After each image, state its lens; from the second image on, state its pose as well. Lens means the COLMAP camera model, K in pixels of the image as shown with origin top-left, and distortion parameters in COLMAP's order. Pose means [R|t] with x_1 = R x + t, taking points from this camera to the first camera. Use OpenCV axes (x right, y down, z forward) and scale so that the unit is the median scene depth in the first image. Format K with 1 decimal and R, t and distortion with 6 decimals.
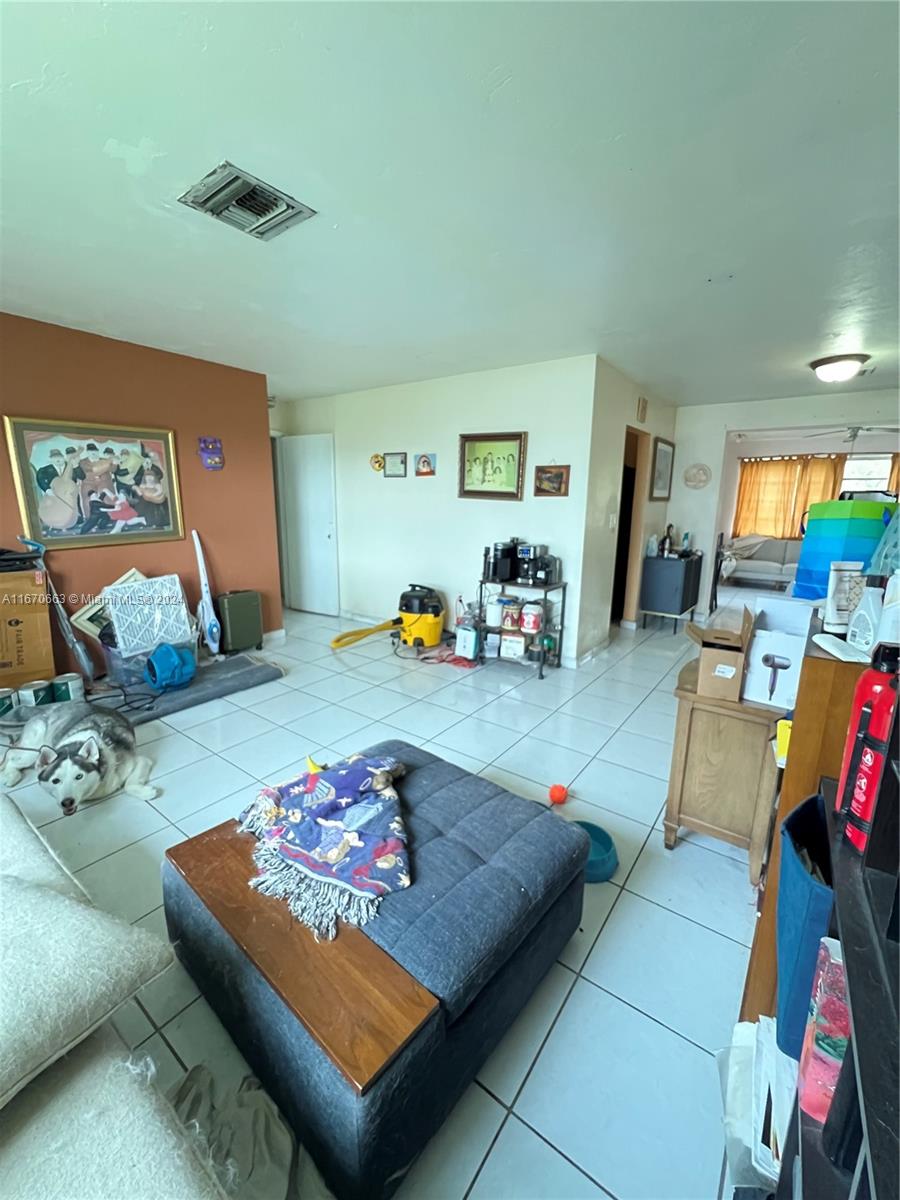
lens RADIAL K [[484.2, 0, 446.9], [0, 484.2, 598.1], [0, 0, 1]] dist [-0.004828, 0.000175]
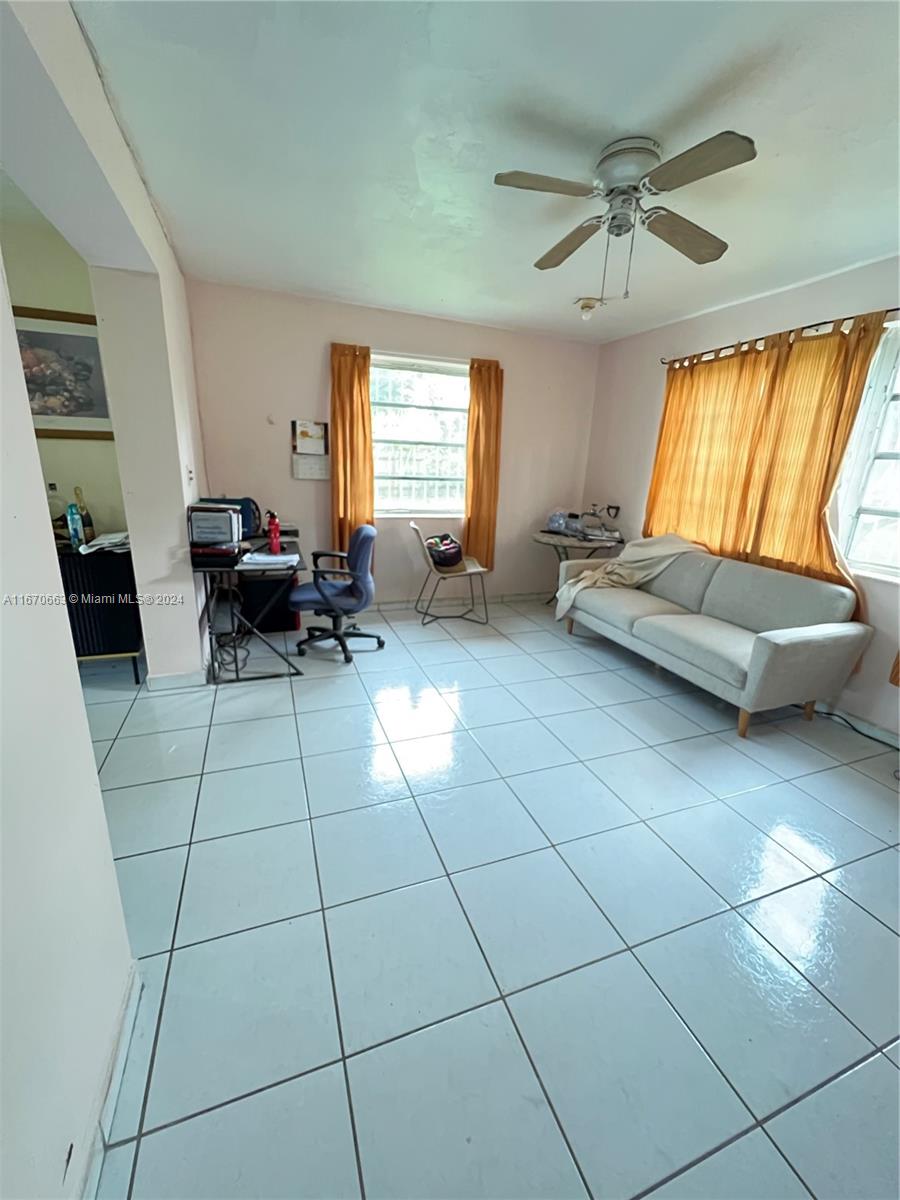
lens RADIAL K [[484.2, 0, 450.0], [0, 484.2, 596.5], [0, 0, 1]] dist [-0.004828, 0.000175]
pose [[0.836827, 0.170752, -0.520158, 0.810690], [-0.137548, 0.985216, 0.102131, -0.108149], [0.529907, -0.013920, 0.847942, 0.588008]]
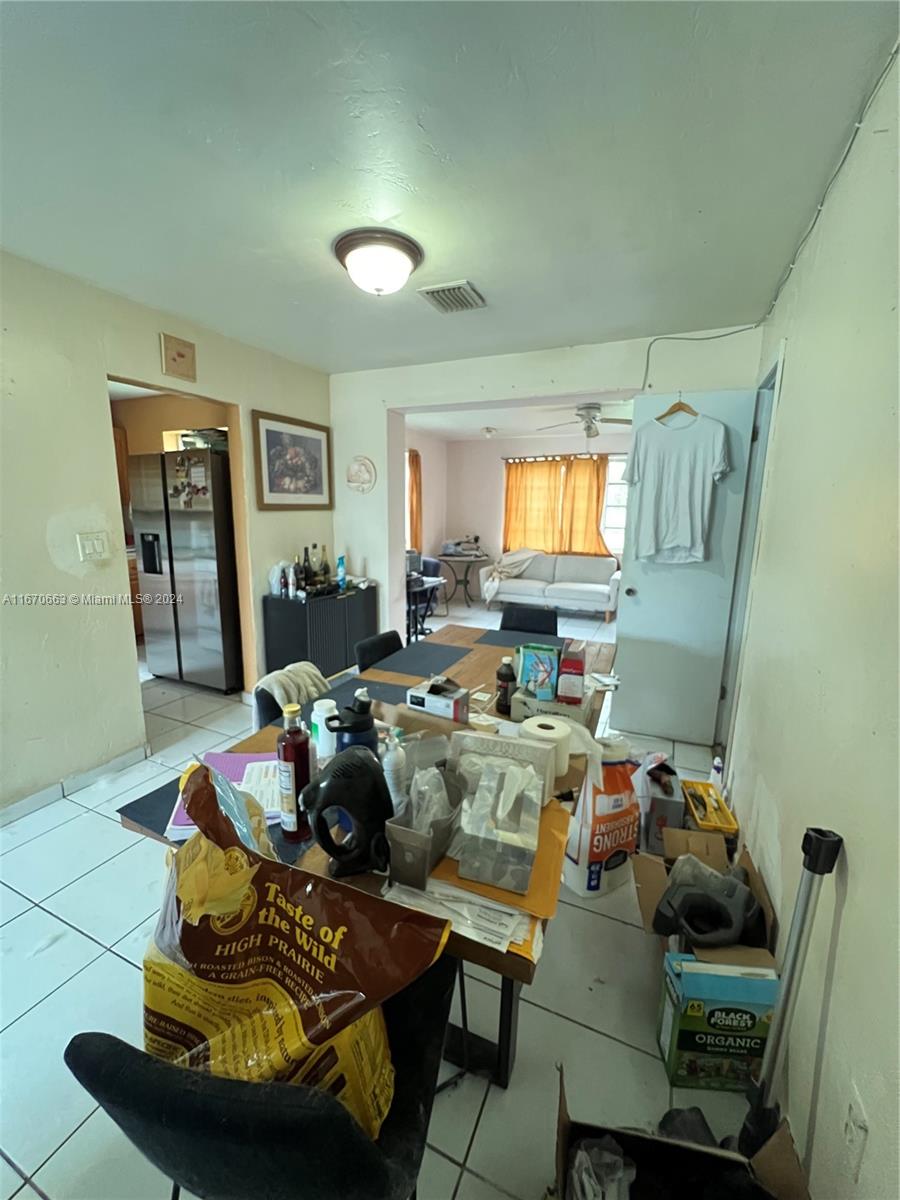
lens RADIAL K [[484.2, 0, 441.7], [0, 484.2, 599.7], [0, 0, 1]] dist [-0.004828, 0.000175]
pose [[0.979758, -0.037670, 0.196607, 0.371503], [0.040015, 0.999167, -0.007967, -0.046706], [-0.196143, 0.015673, 0.980450, 0.225275]]
